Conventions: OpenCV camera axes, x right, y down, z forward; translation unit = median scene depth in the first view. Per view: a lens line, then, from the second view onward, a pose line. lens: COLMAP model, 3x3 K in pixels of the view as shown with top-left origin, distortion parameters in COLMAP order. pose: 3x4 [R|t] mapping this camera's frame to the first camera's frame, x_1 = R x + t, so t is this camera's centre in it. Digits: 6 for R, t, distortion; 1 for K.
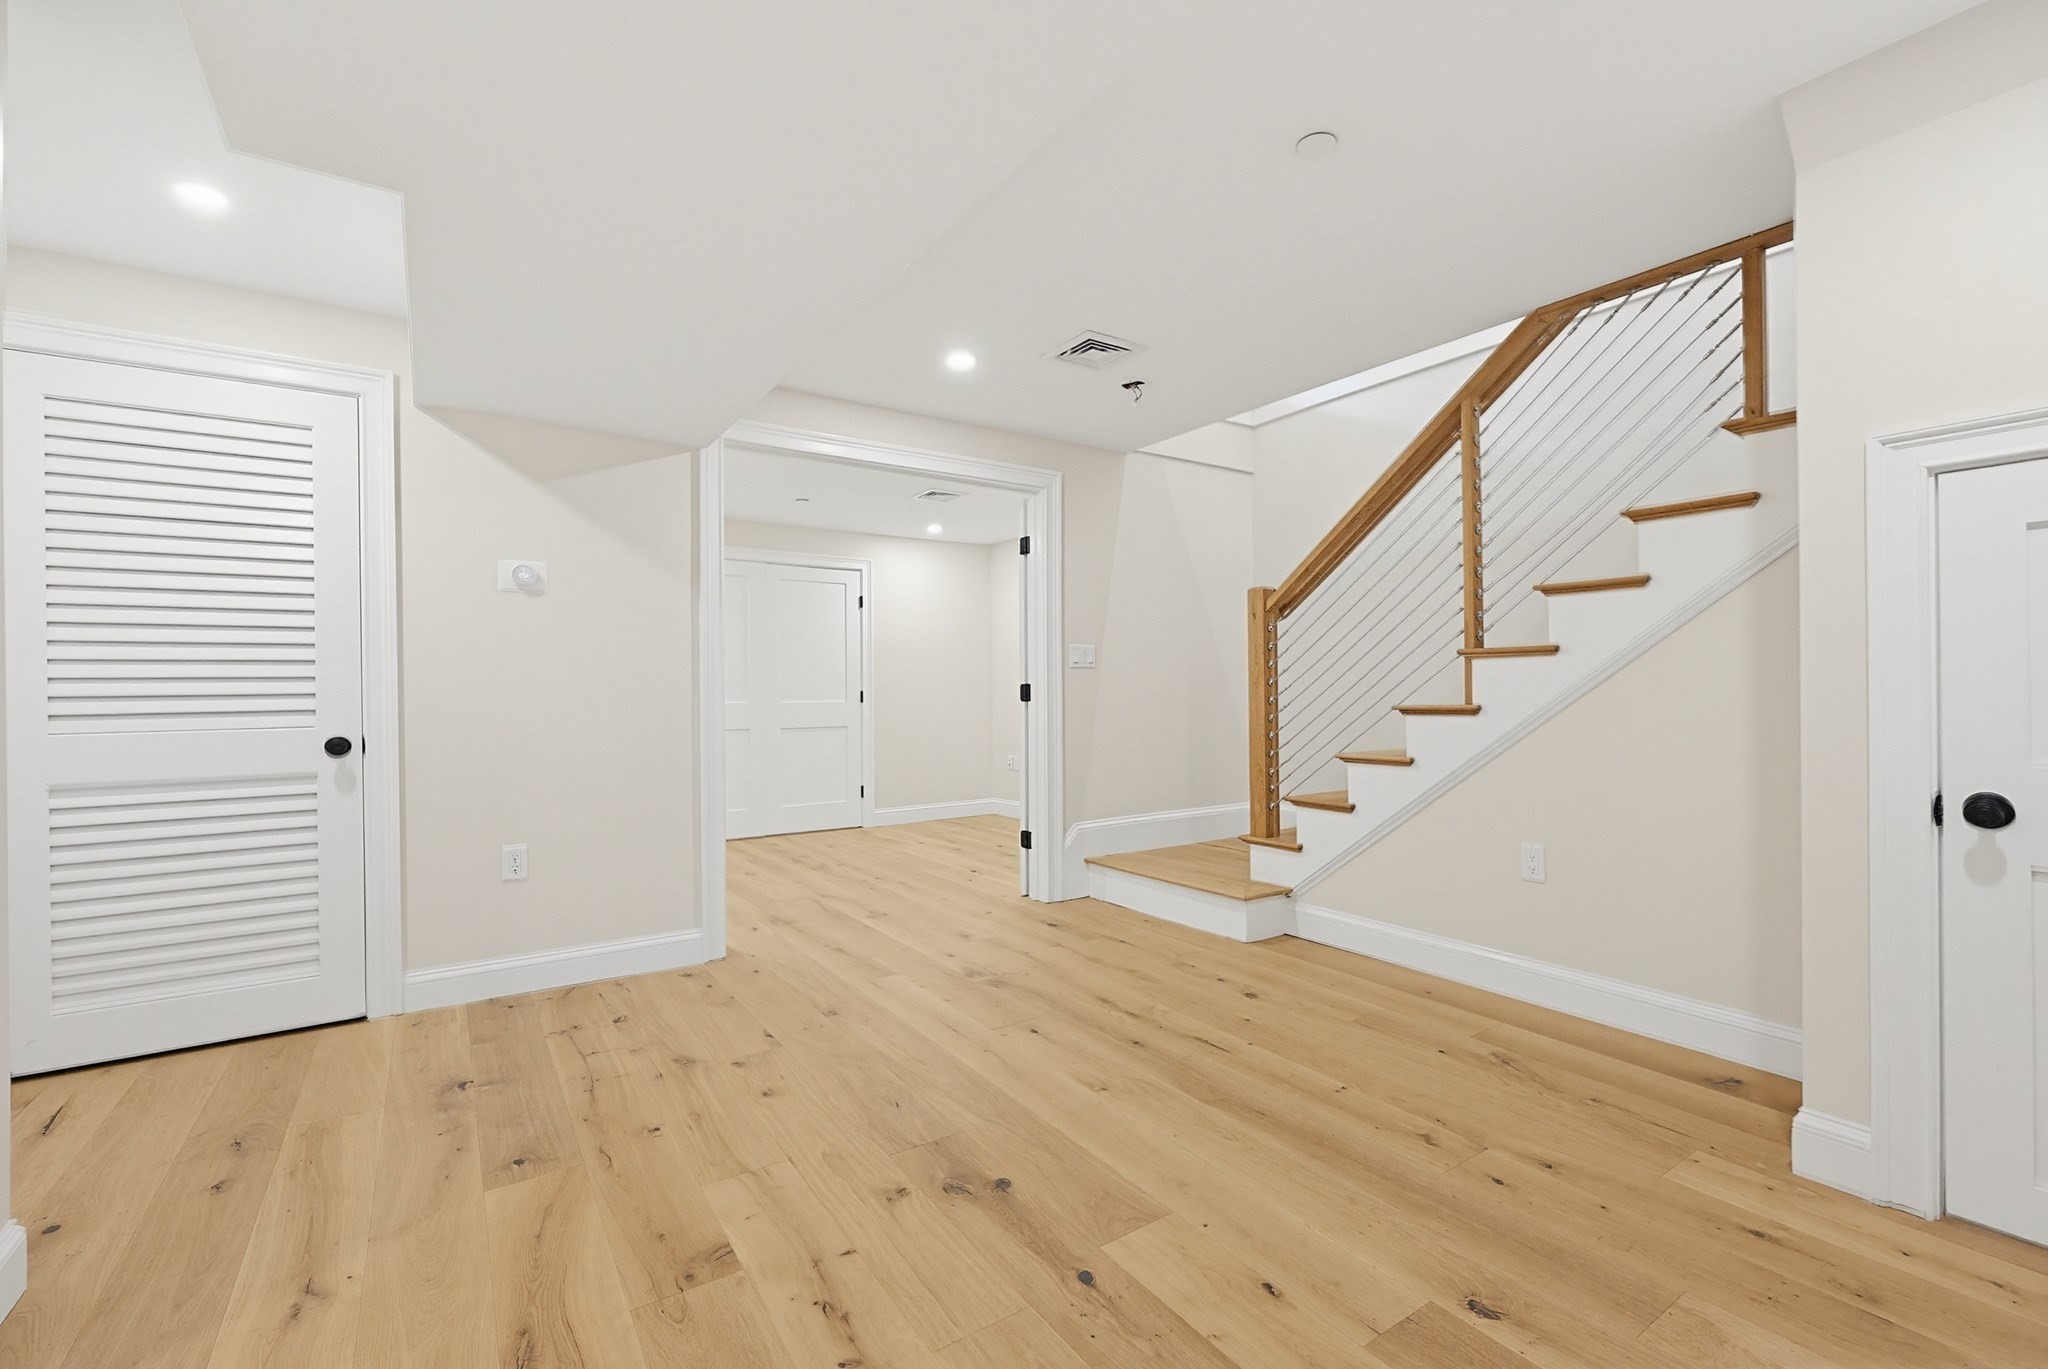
lens RADIAL K [[892.5, 0, 1043.3], [0, 892.5, 684.7], [0, 0, 1]] dist [-0.000225, -0.000013]
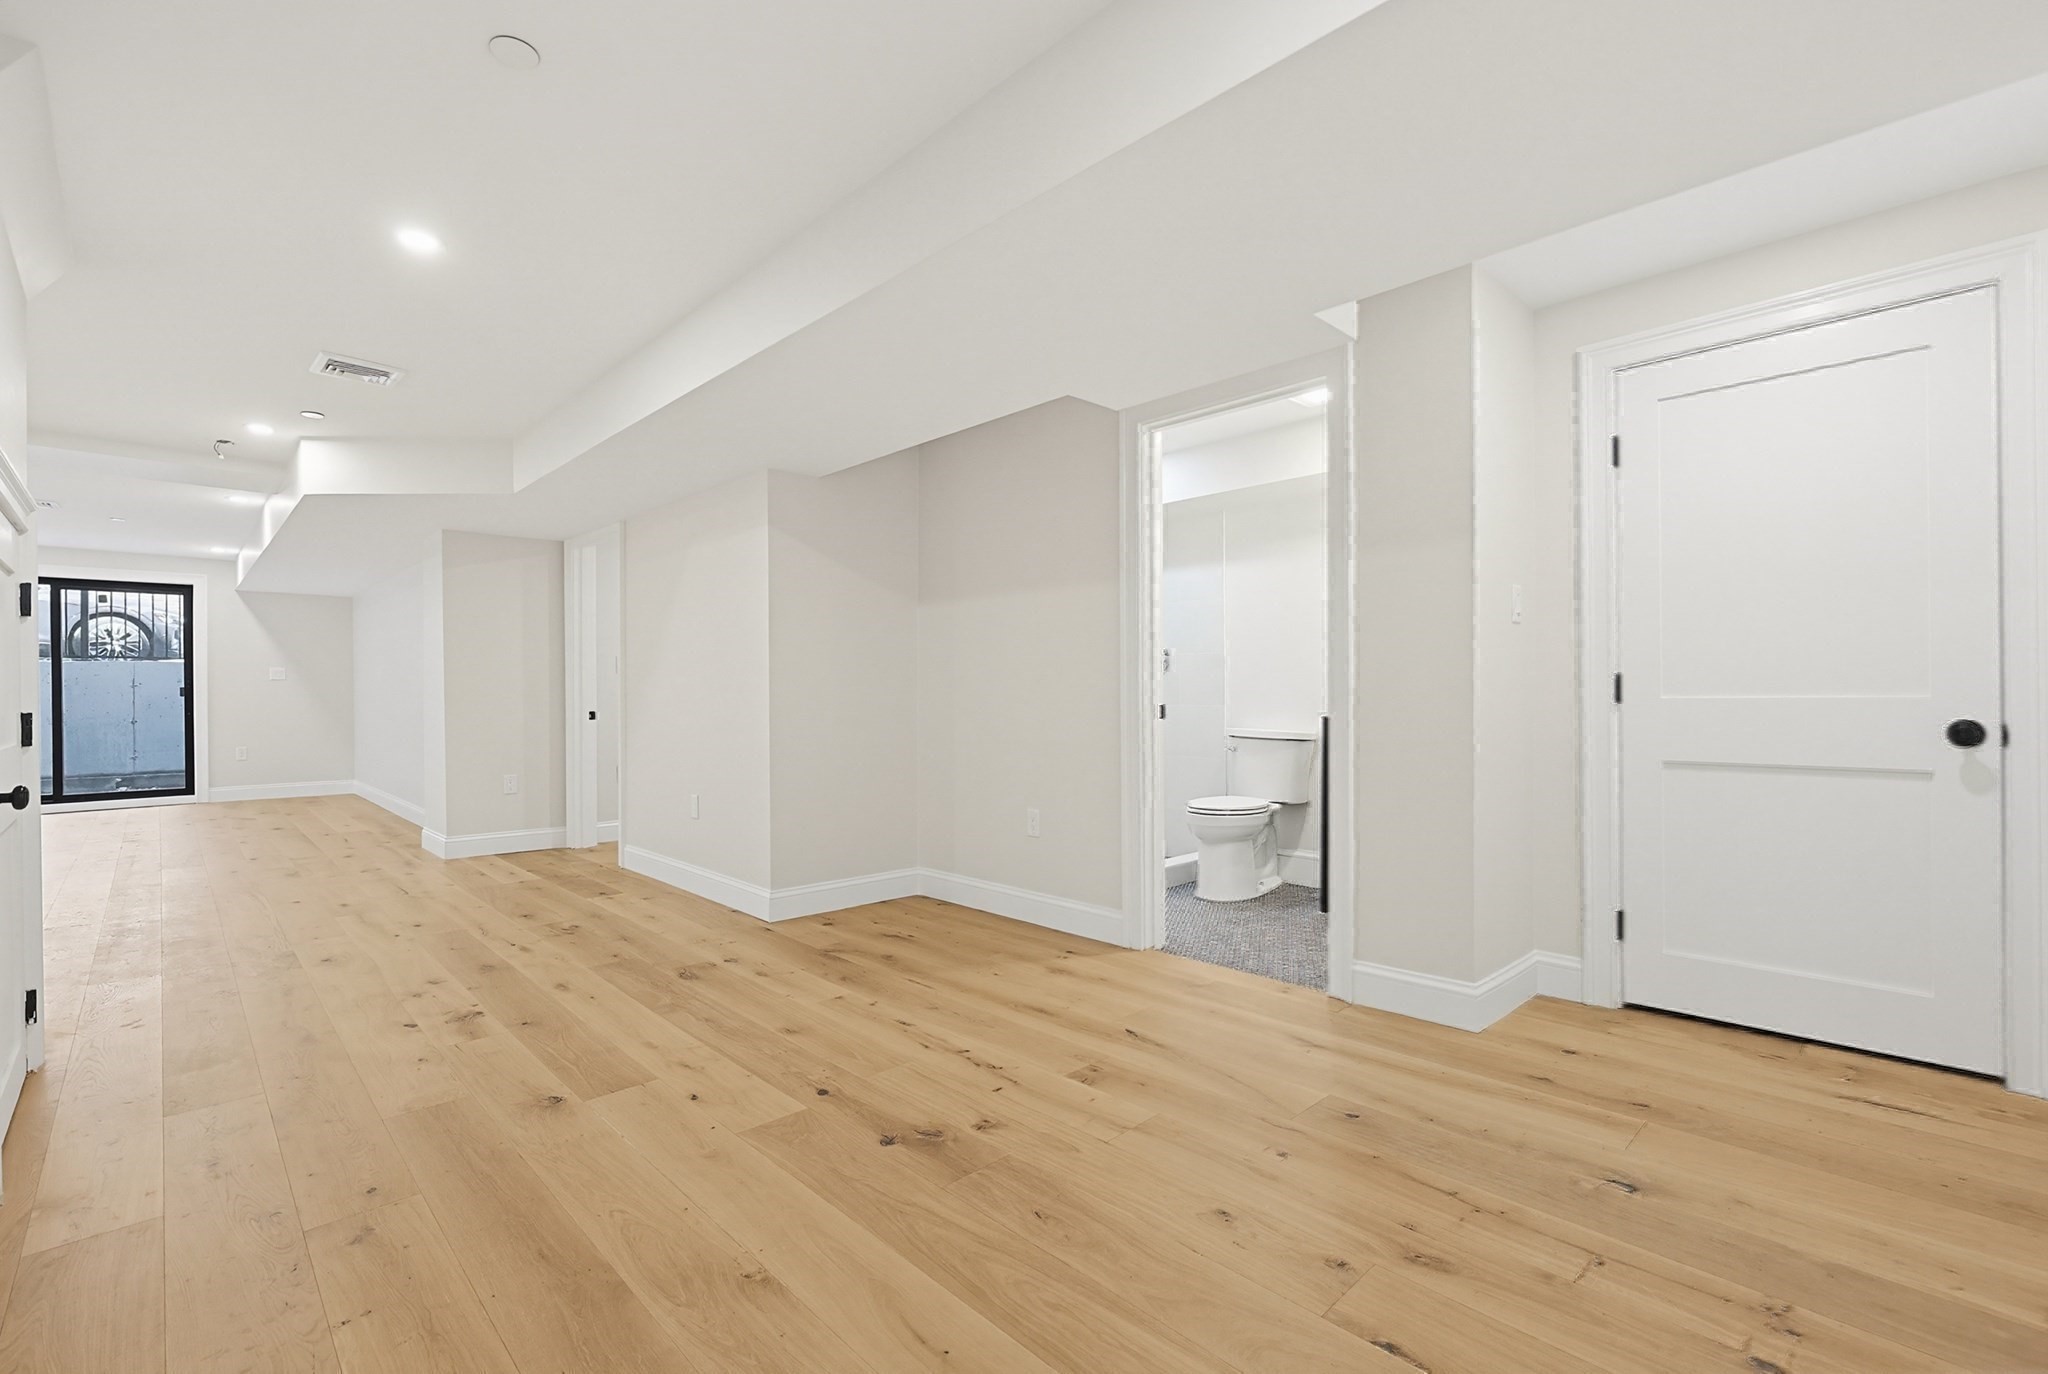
lens RADIAL K [[902.7, 0, 1018.6], [0, 902.7, 703.4], [0, 0, 1]] dist [-0.000620, 0.000159]
pose [[-0.988075, 0.016789, -0.153055, -0.039333], [0.016379, 0.999858, 0.003938, 0.033655], [0.153099, 0.001384, -0.988210, 1.911562]]
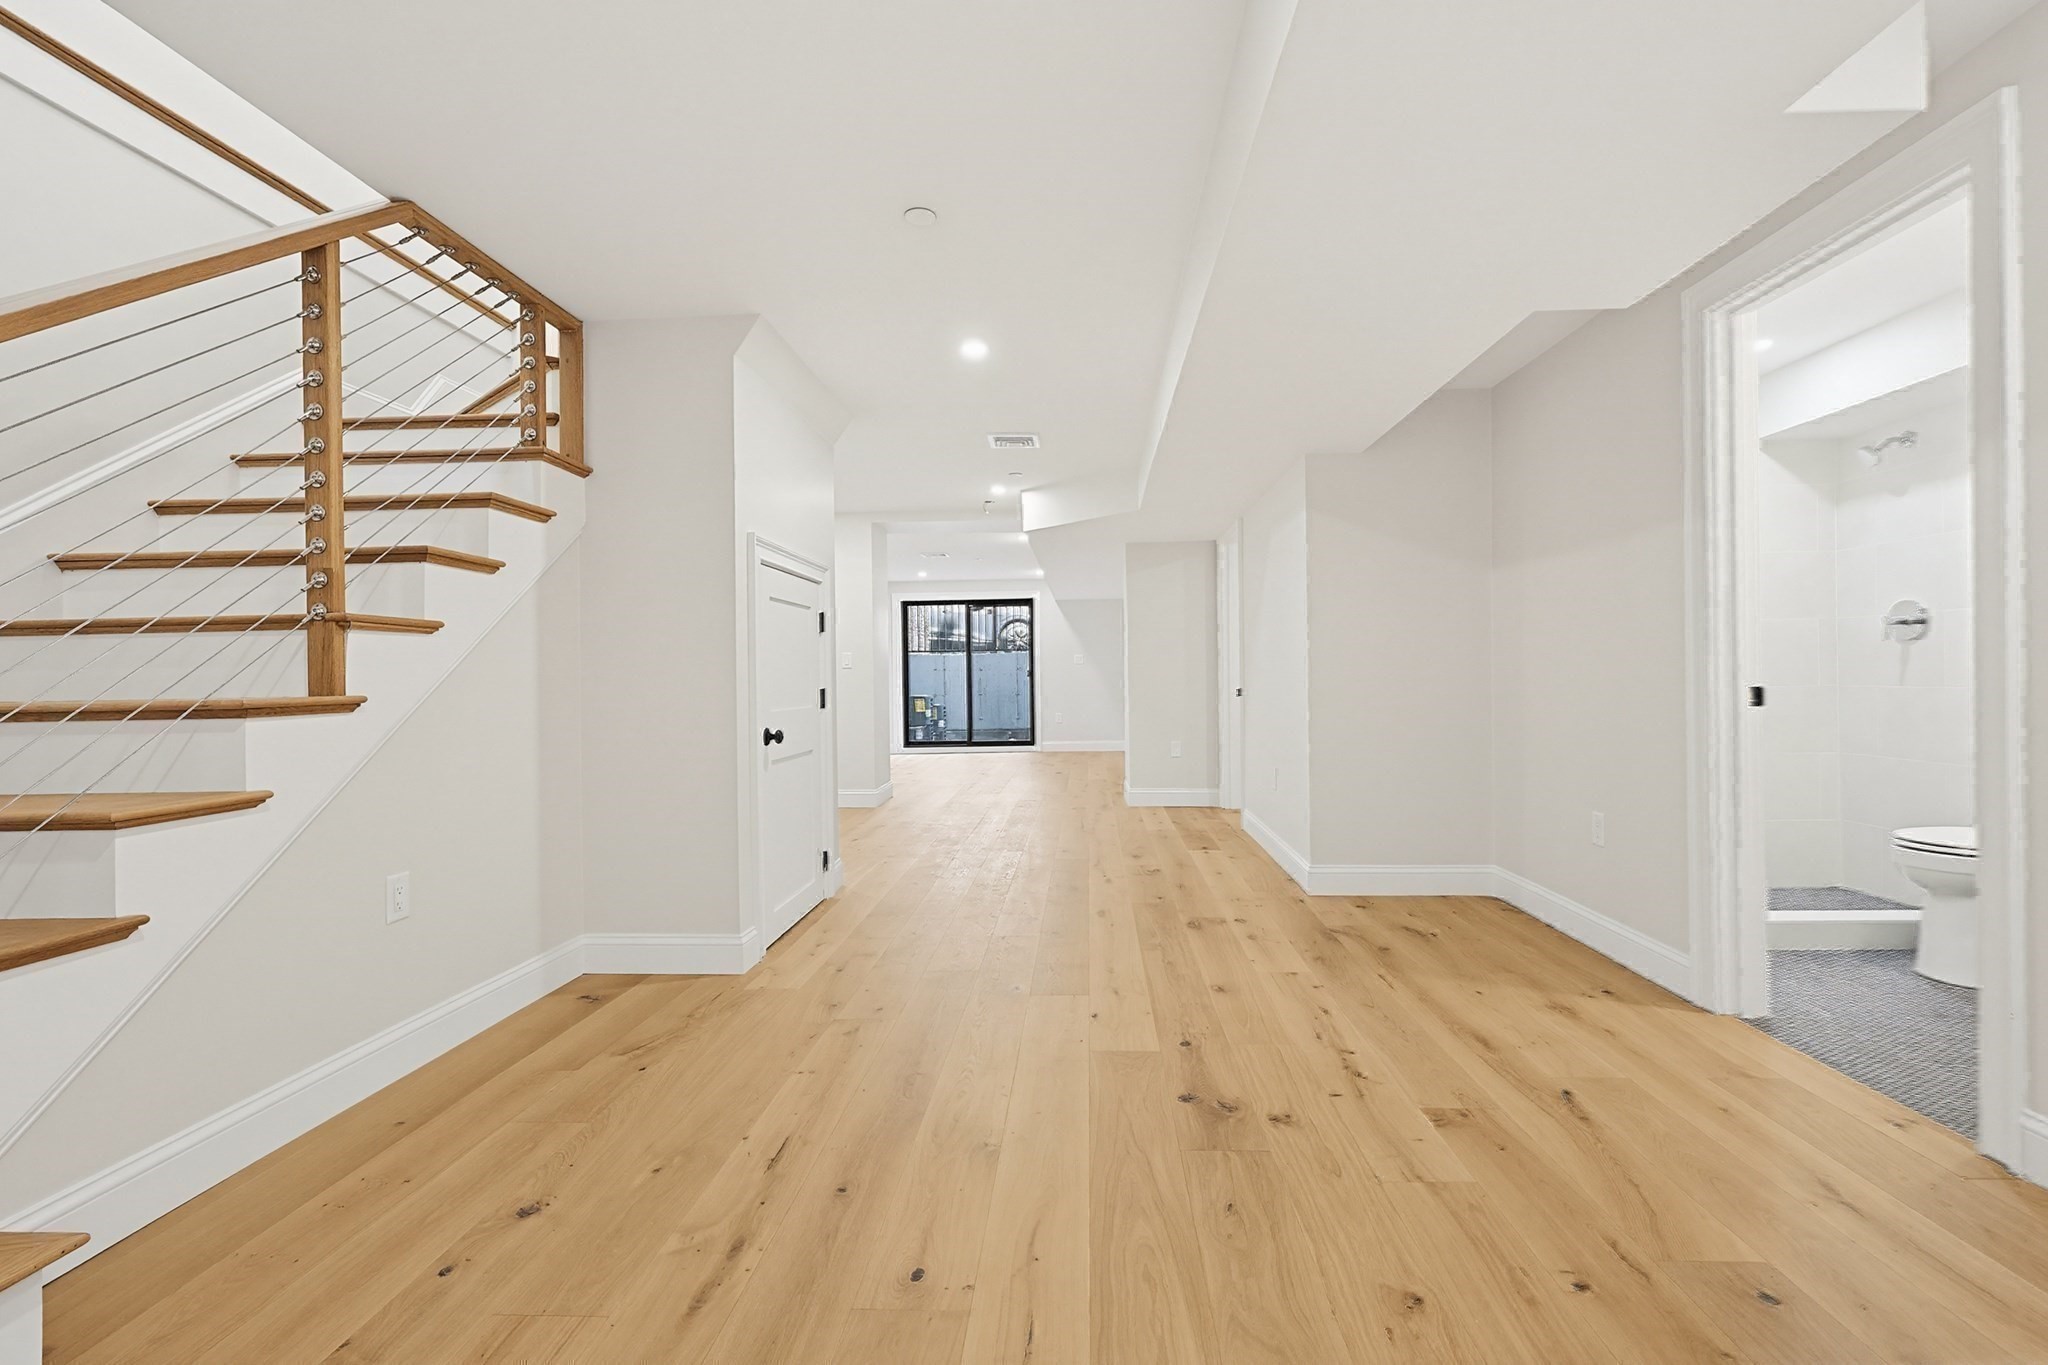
lens RADIAL K [[892.5, 0, 1043.3], [0, 892.5, 682.7], [0, 0, 1]] dist [-0.000225, -0.000013]
pose [[-0.794422, 0.017080, 0.607125, -0.544037], [0.016437, 0.999843, -0.006620, 0.037204], [-0.607143, 0.004720, -0.794578, 1.832996]]
